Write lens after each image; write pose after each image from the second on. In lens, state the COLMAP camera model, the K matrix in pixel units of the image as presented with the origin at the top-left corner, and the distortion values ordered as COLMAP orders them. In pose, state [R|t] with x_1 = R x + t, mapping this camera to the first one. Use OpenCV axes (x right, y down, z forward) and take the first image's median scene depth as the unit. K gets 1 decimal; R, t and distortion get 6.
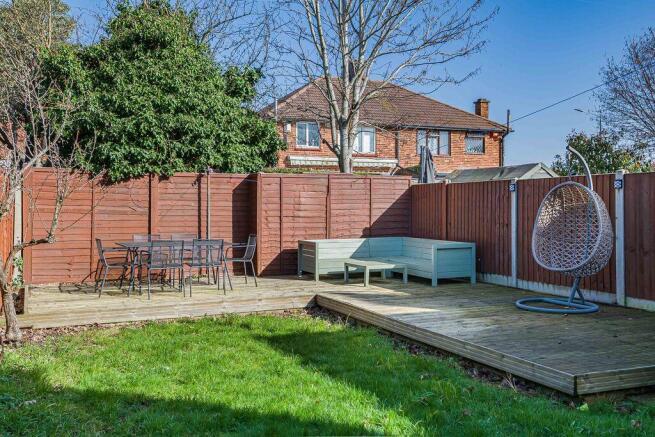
lens RADIAL K [[643.2, 0, 327.5], [0, 643.2, 218.5], [0, 0, 1]] dist [0.106026, 0.002334]
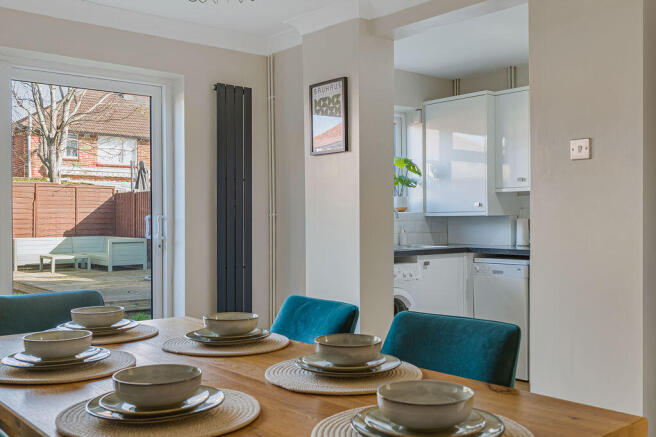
lens RADIAL K [[644.2, 0, 328.0], [0, 644.2, 218.5], [0, 0, 1]] dist [0.106026, 0.002334]
pose [[0.962102, 0.001779, 0.272685, 0.190109], [0.002798, 0.999862, -0.016393, 0.017506], [-0.272676, 0.016535, 0.961964, -0.309814]]
